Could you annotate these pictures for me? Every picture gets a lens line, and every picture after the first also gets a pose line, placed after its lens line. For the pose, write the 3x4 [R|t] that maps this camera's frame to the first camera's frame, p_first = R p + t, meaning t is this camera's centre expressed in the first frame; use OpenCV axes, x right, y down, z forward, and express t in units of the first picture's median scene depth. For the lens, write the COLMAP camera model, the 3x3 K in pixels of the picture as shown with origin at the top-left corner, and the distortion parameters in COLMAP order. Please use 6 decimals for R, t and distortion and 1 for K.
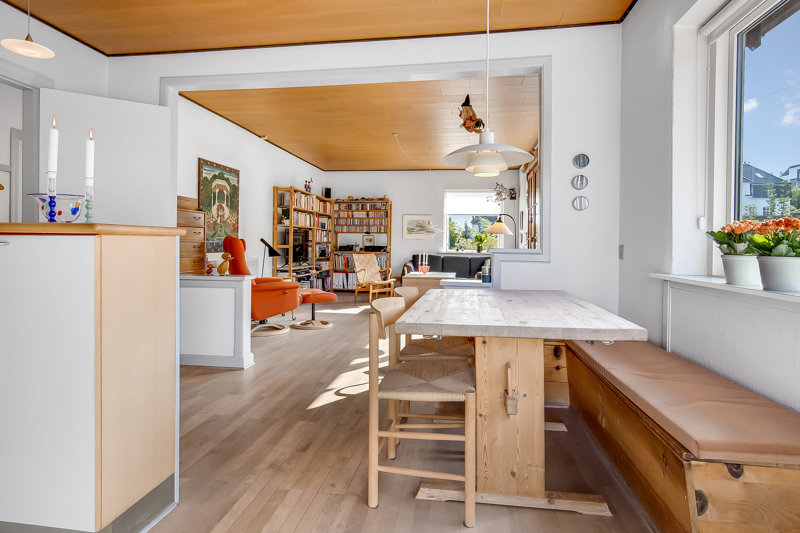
lens RADIAL K [[414.2, 0, 399.9], [0, 414.2, 248.5], [0, 0, 1]] dist [0.001111, 0.000179]
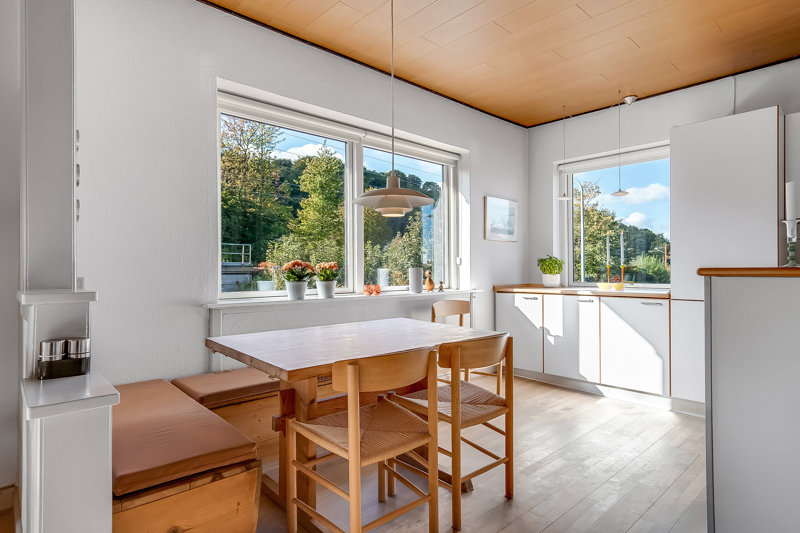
lens RADIAL K [[441.8, 0, 393.5], [0, 441.8, 267.0], [0, 0, 1]] dist [-0.001112, 0.000069]
pose [[-0.773708, -0.005400, 0.633520, -0.135883], [0.000525, 0.999958, 0.009164, -0.013255], [-0.633542, 0.007422, -0.773672, 0.489683]]
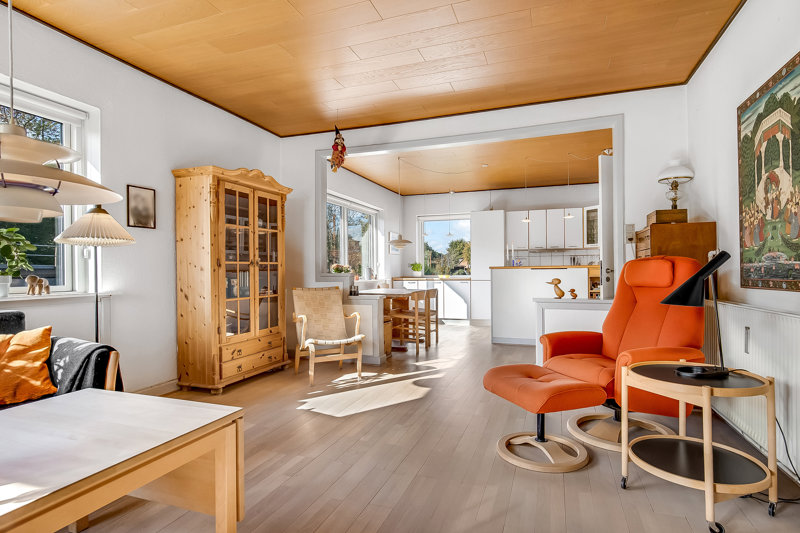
lens RADIAL K [[424.9, 0, 398.6], [0, 424.9, 270.6], [0, 0, 1]] dist [-0.002799, -0.000424]
pose [[-0.979399, -0.003324, 0.201908, -0.109135], [-0.001616, 0.999962, 0.008621, -0.009300], [-0.201929, 0.008118, -0.979366, 1.059341]]
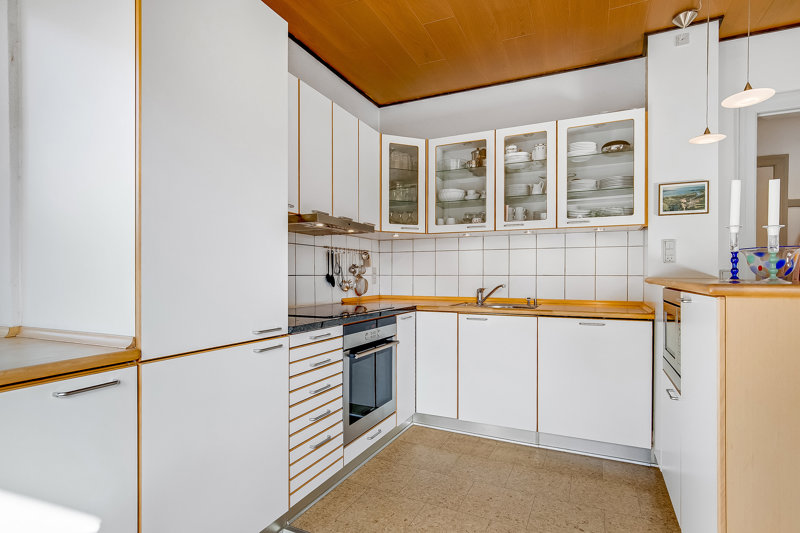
lens RADIAL K [[410.5, 0, 400.4], [0, 410.5, 276.3], [0, 0, 1]] dist [-0.001828, -0.000050]
pose [[-0.284177, -0.008389, -0.958735, 0.051021], [-0.017351, 0.999843, -0.003606, -0.009827], [0.958615, 0.015610, -0.284278, 0.100453]]
